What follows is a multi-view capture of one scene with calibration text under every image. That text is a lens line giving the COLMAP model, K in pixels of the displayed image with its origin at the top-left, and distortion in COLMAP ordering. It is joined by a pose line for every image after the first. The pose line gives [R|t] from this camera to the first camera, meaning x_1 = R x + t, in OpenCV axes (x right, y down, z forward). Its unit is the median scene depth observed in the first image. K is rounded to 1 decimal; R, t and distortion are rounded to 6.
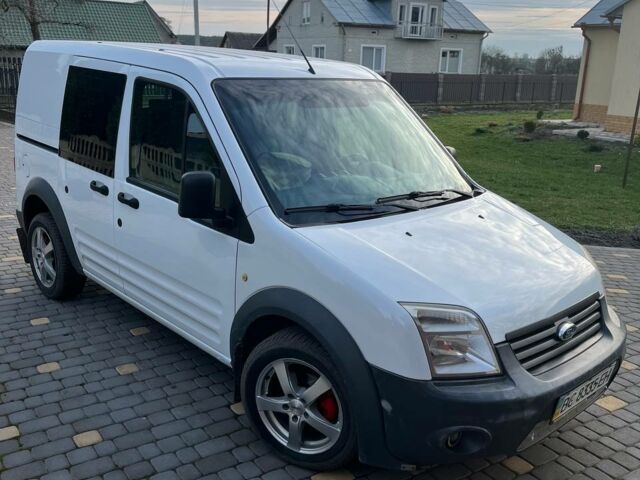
lens RADIAL K [[619.6, 0, 320.8], [0, 619.6, 247.3], [0, 0, 1]] dist [0.171930, -0.291962]
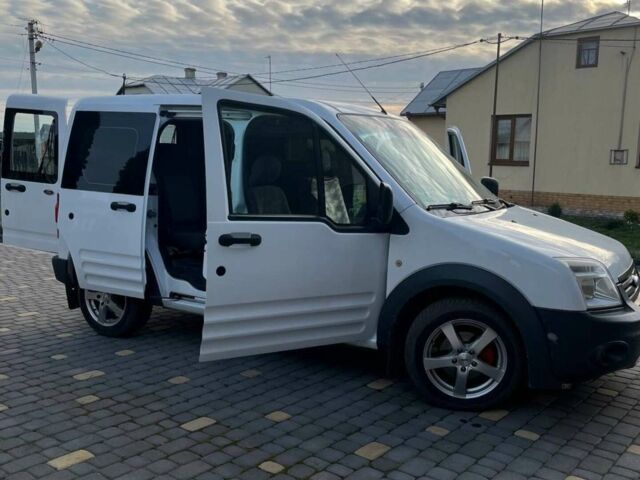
lens RADIAL K [[644.3, 0, 320.0], [0, 644.3, 240.0], [0, 0, 1]] dist [0.013319, 0.037322]
pose [[0.956226, -0.048963, 0.288503, -0.643906], [0.092799, 0.985753, -0.140281, 0.168500], [-0.277524, 0.160913, 0.947147, -0.163948]]
